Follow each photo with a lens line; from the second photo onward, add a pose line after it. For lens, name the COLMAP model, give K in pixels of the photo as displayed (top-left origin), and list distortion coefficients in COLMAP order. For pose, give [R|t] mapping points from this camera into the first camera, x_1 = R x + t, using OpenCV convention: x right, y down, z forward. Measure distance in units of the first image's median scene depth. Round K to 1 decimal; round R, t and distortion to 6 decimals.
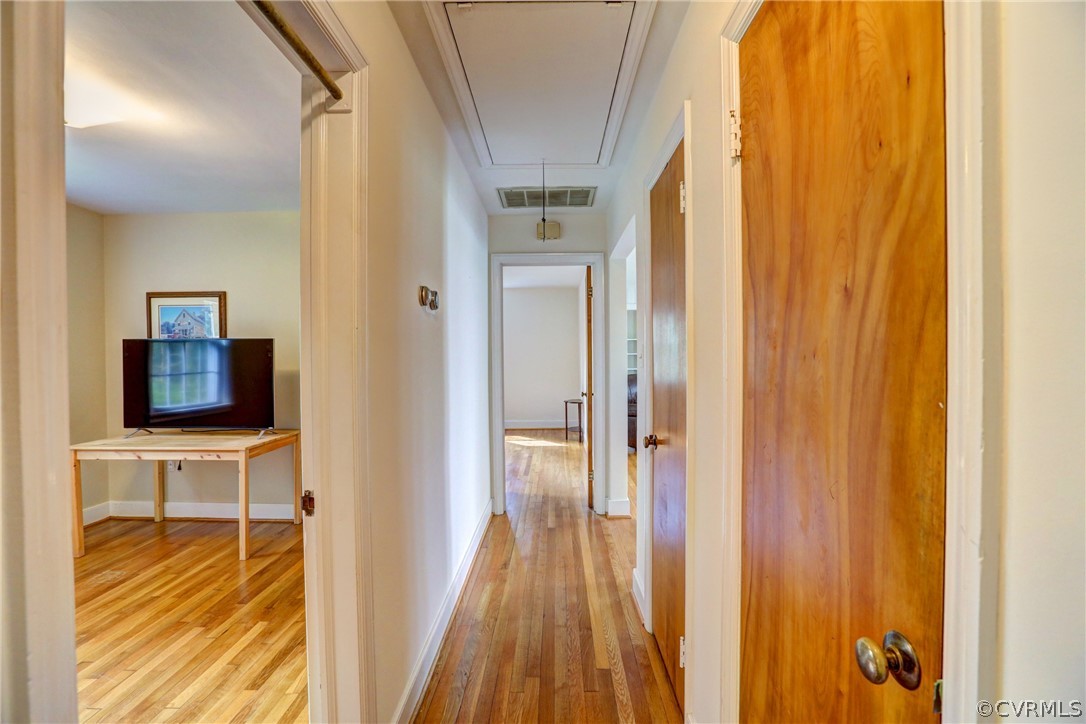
lens RADIAL K [[491.8, 0, 543.0], [0, 491.8, 362.0], [0, 0, 1]] dist [-0.047692, 0.020099]
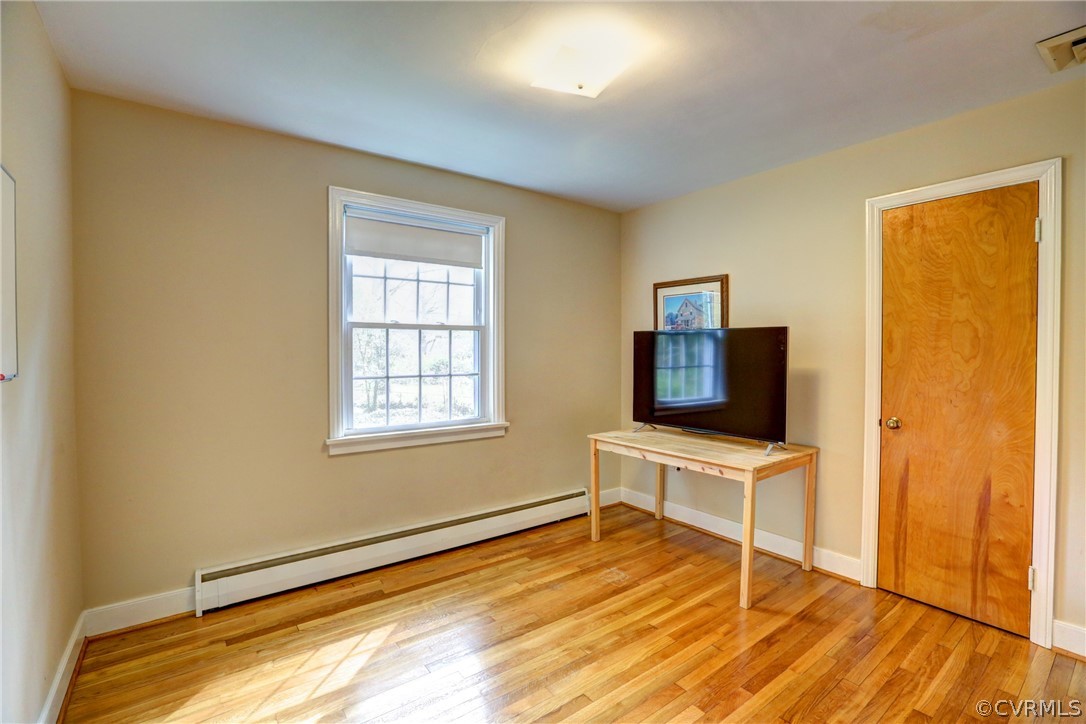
lens RADIAL K [[491.8, 0, 543.0], [0, 491.8, 362.0], [0, 0, 1]] dist [-0.047692, 0.020099]
pose [[0.612394, 0.023720, -0.790197, -0.188153], [-0.013648, 0.999718, 0.019432, -0.001992], [0.790435, -0.001116, 0.612545, 0.231259]]
